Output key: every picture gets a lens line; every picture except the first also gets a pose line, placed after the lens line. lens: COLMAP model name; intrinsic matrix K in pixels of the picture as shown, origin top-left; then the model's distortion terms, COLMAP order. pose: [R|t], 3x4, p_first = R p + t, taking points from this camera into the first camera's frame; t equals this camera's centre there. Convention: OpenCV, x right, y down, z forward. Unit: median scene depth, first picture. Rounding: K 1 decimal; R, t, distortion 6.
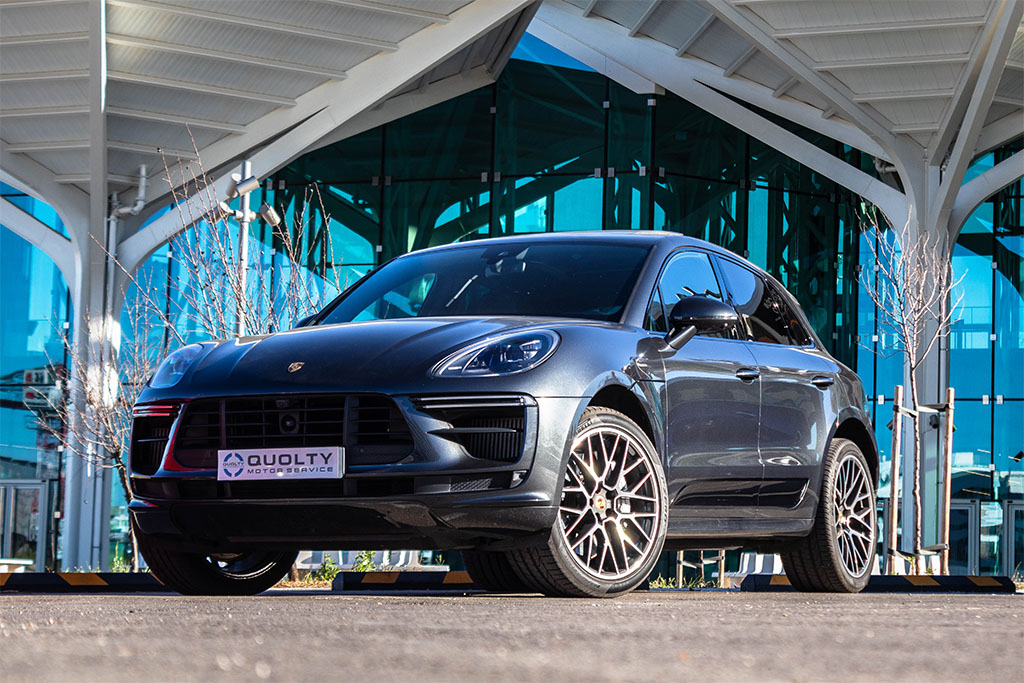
lens RADIAL K [[2553.0, 0, 511.9], [0, 2553.0, 341.5], [0, 0, 1]] dist [0.179361, 0.000000]
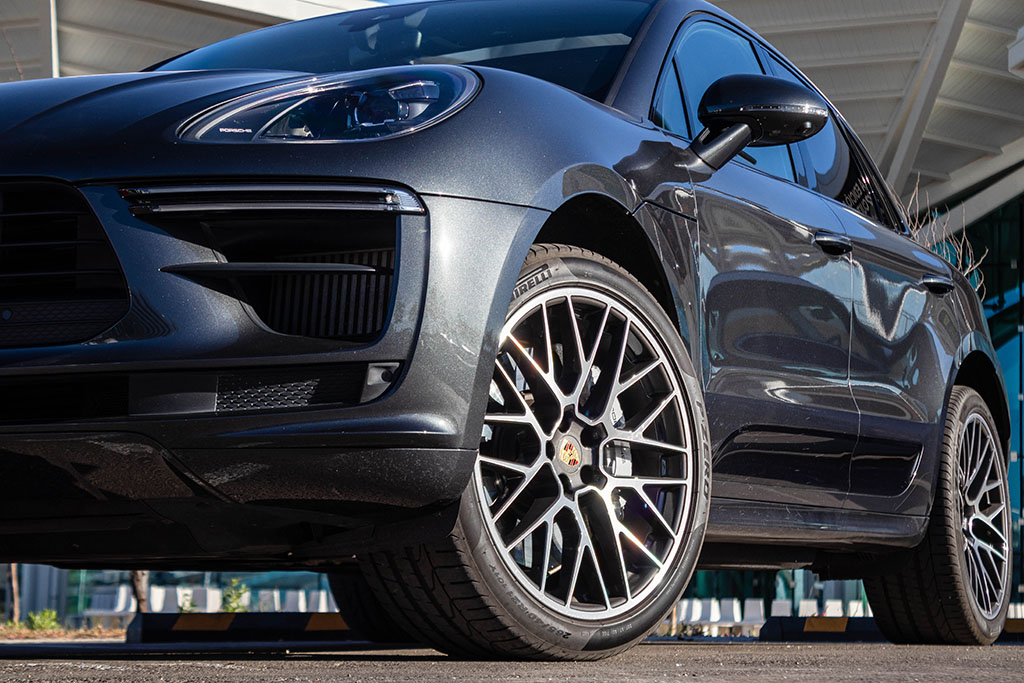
lens RADIAL K [[2553.0, 0, 512.7], [0, 2553.0, 342.2], [0, 0, 1]] dist [0.179361, 0.000000]
pose [[0.999708, 0.000344, 0.024164, 0.013329], [0.000097, 0.999833, -0.018260, 0.051533], [-0.024166, 0.018257, 0.999541, 0.540123]]
